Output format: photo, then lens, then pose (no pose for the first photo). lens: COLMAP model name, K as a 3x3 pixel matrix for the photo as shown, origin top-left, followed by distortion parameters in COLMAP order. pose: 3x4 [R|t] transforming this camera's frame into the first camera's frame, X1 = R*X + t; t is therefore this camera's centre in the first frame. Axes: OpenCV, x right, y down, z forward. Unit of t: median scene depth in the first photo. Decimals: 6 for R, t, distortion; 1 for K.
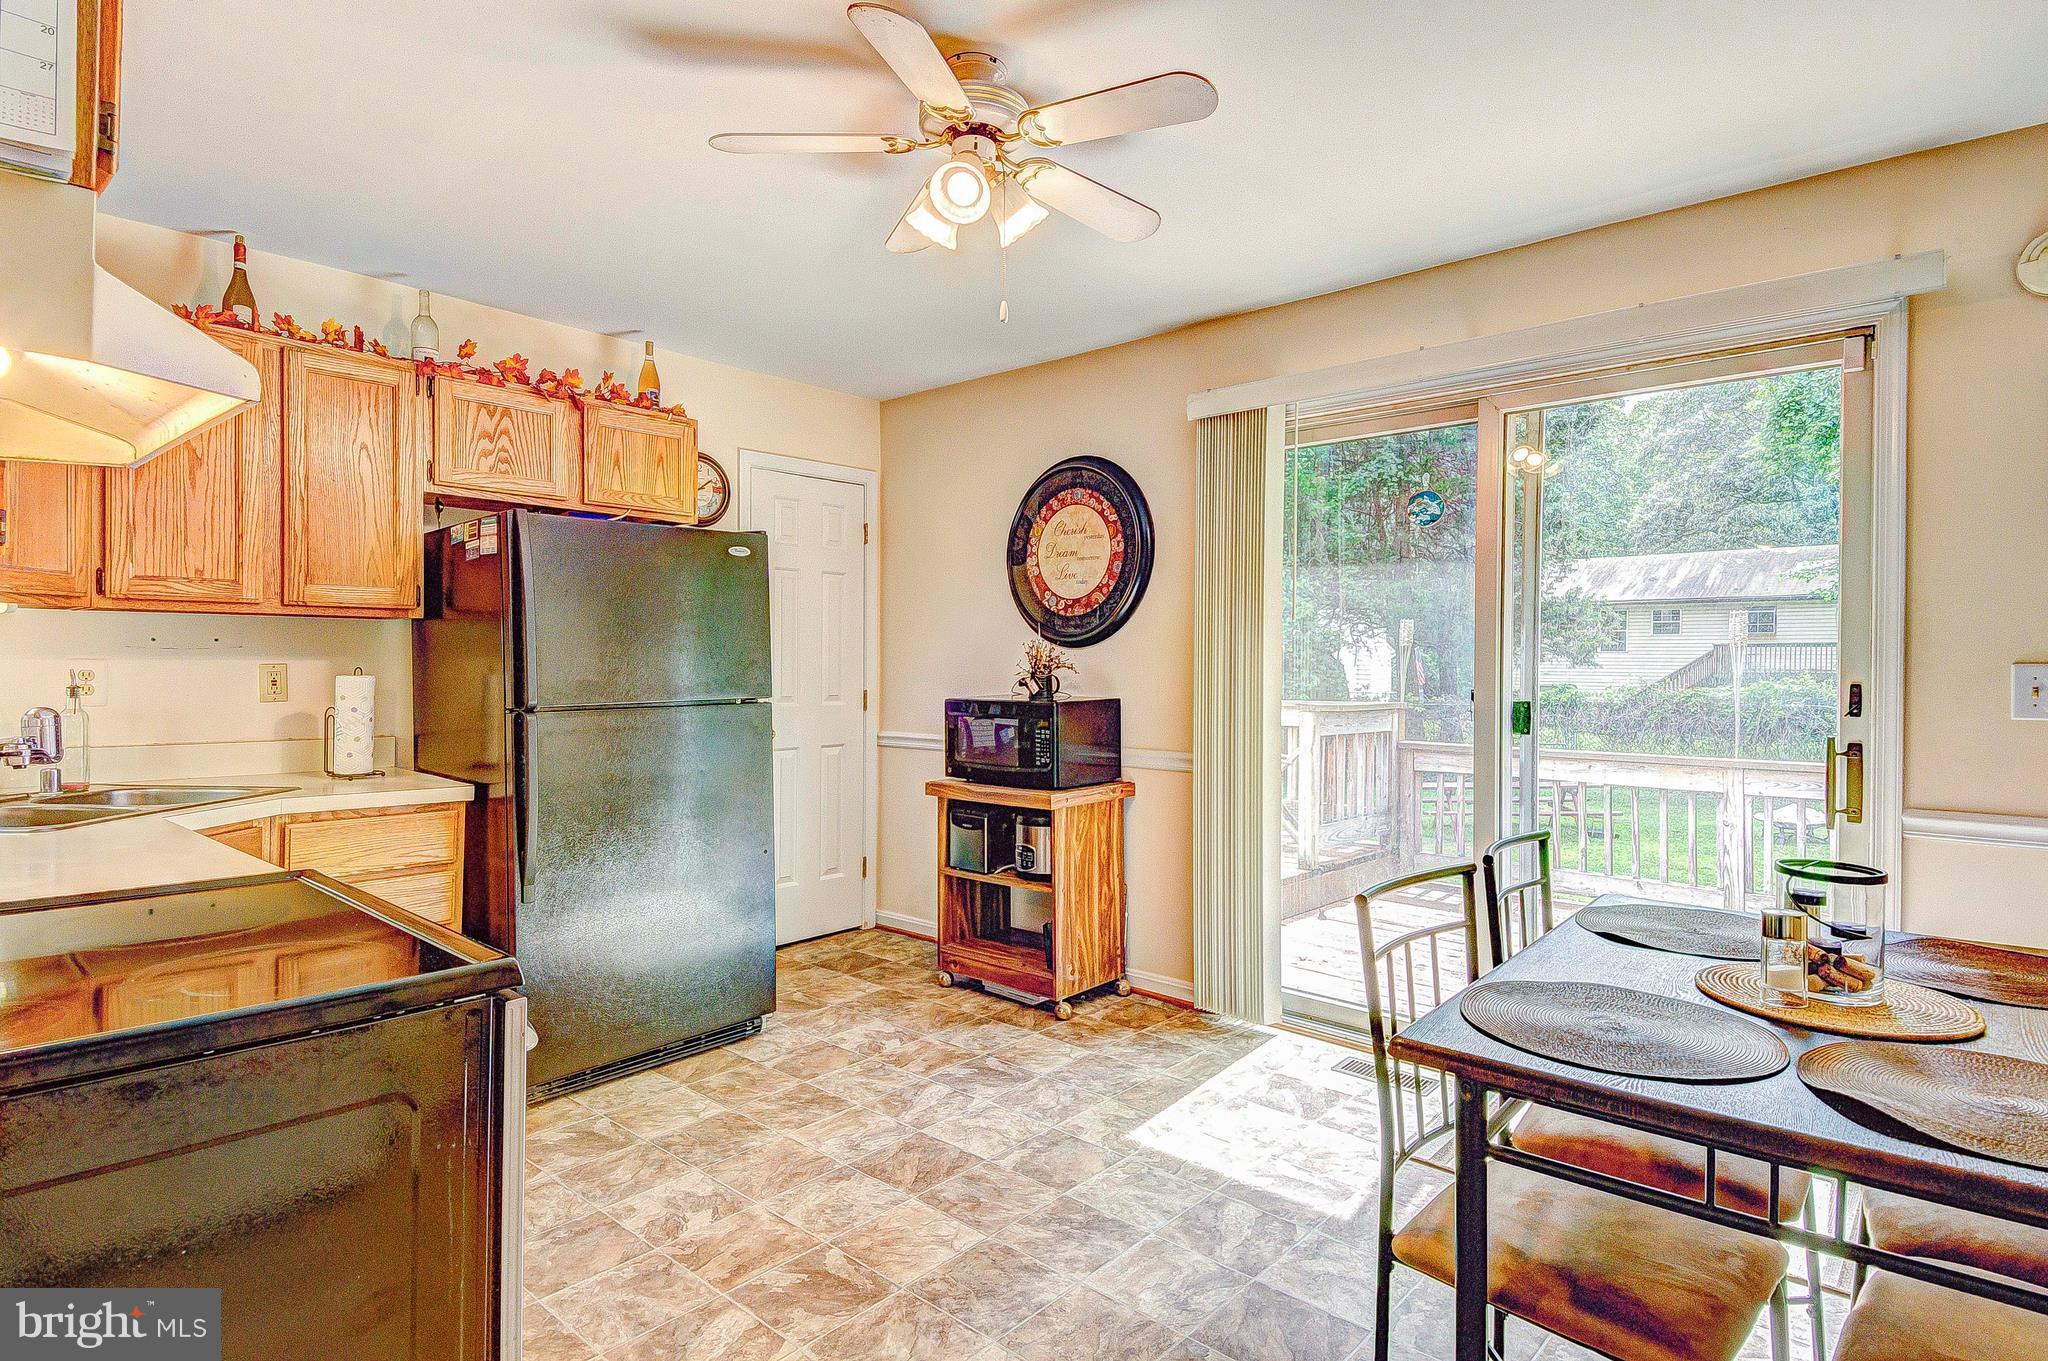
lens RADIAL K [[1060.5, 0, 1023.4], [0, 1060.5, 668.0], [0, 0, 1]] dist [0.074958, -0.064492]
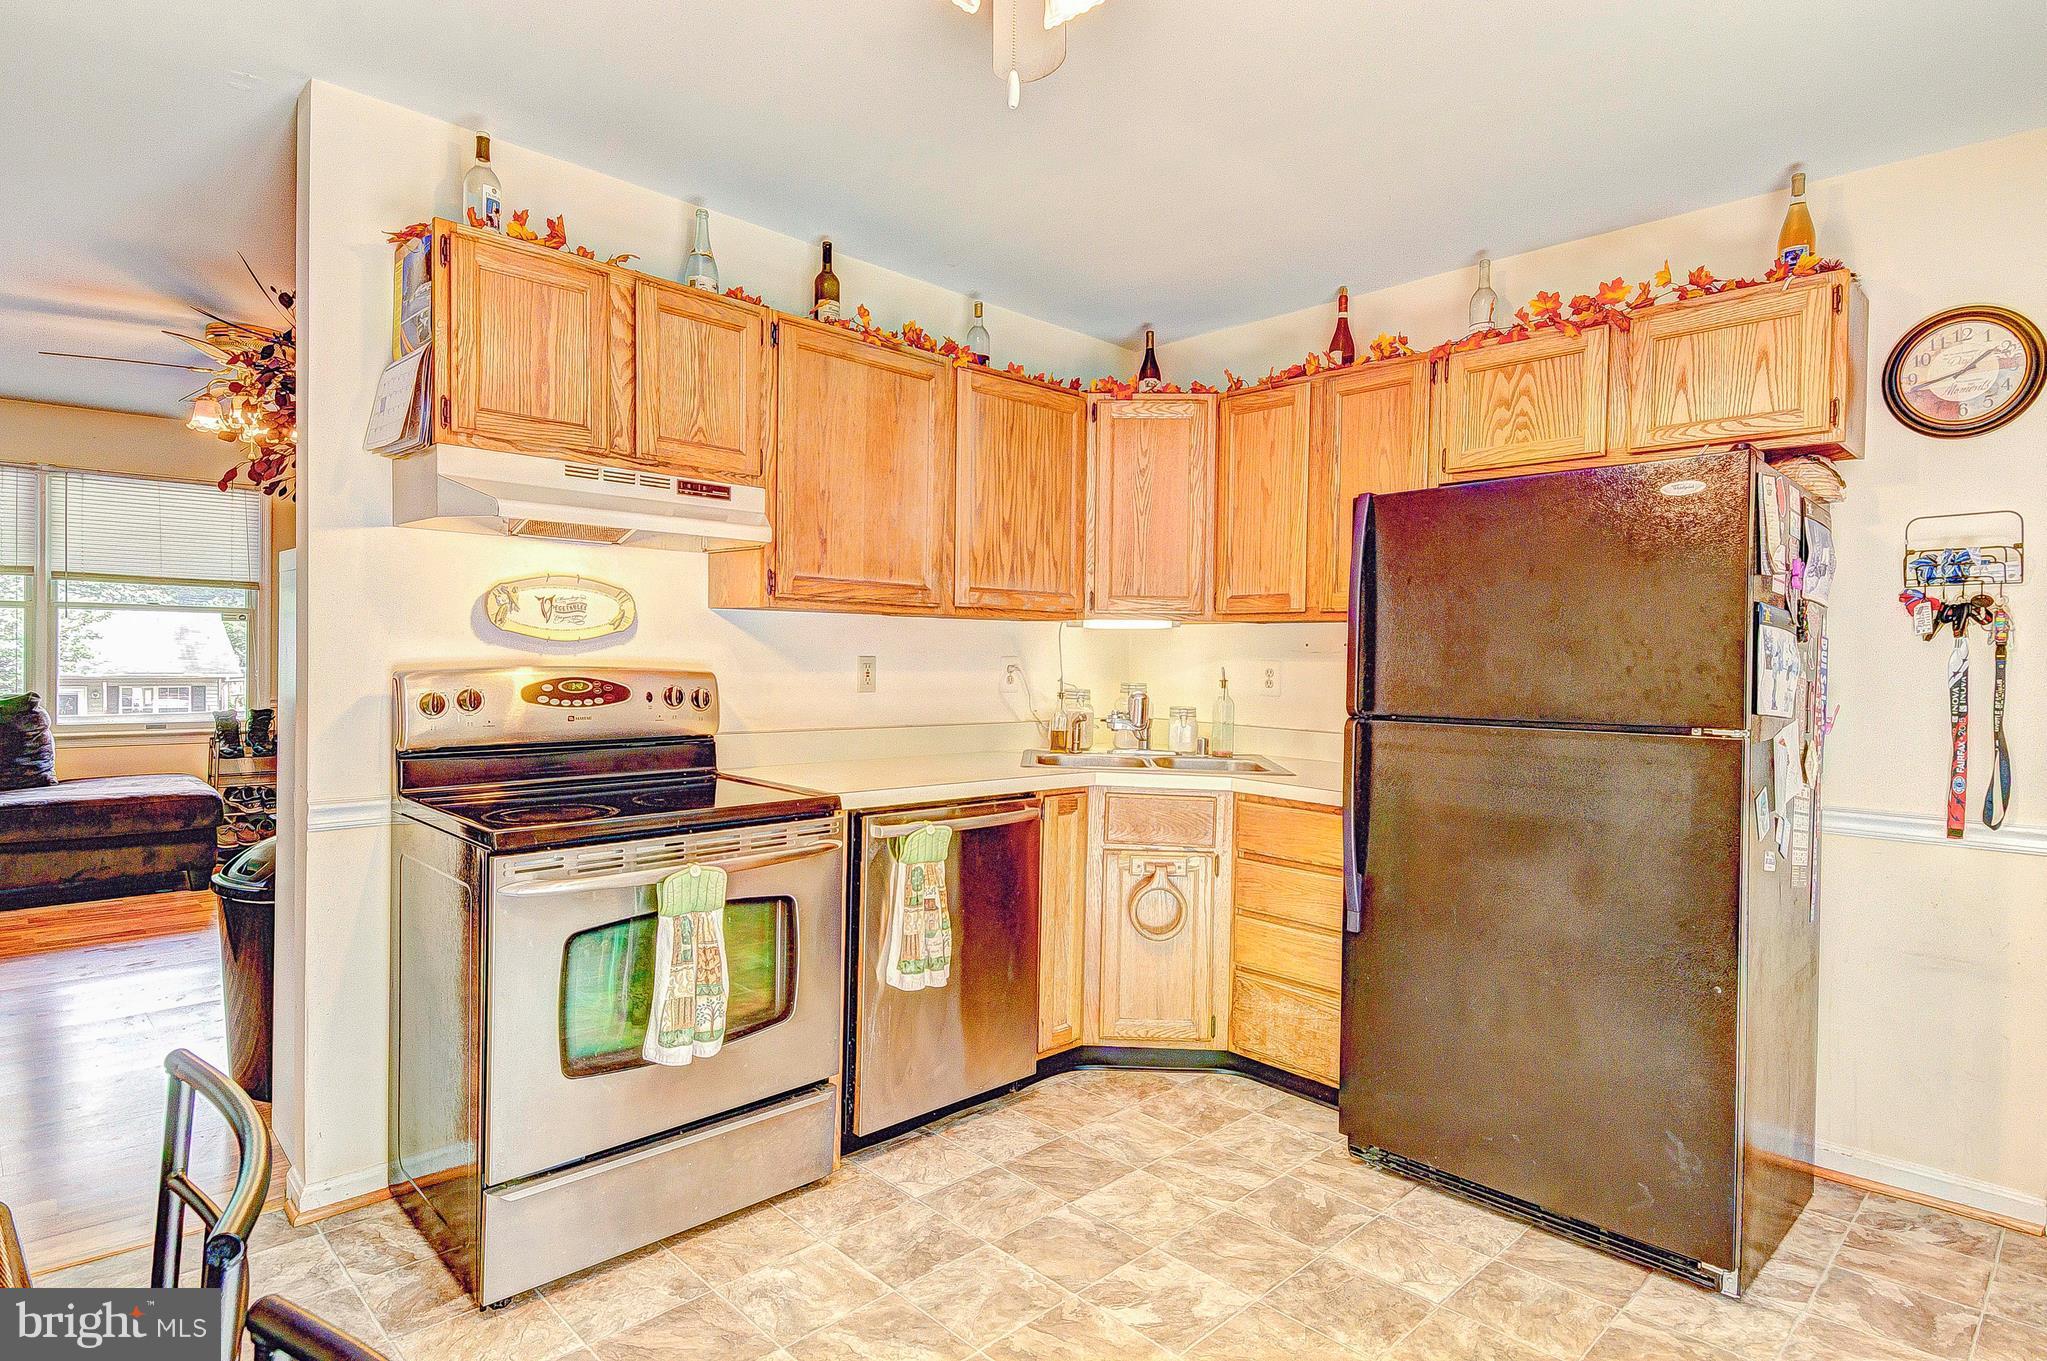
lens RADIAL K [[1059.9, 0, 1022.9], [0, 1059.9, 668.0], [0, 0, 1]] dist [0.074958, -0.064492]
pose [[-0.061567, 0.008659, -0.998065, 0.388595], [-0.021275, 0.999724, 0.009985, -0.003638], [0.997876, 0.021849, -0.061366, 0.673731]]
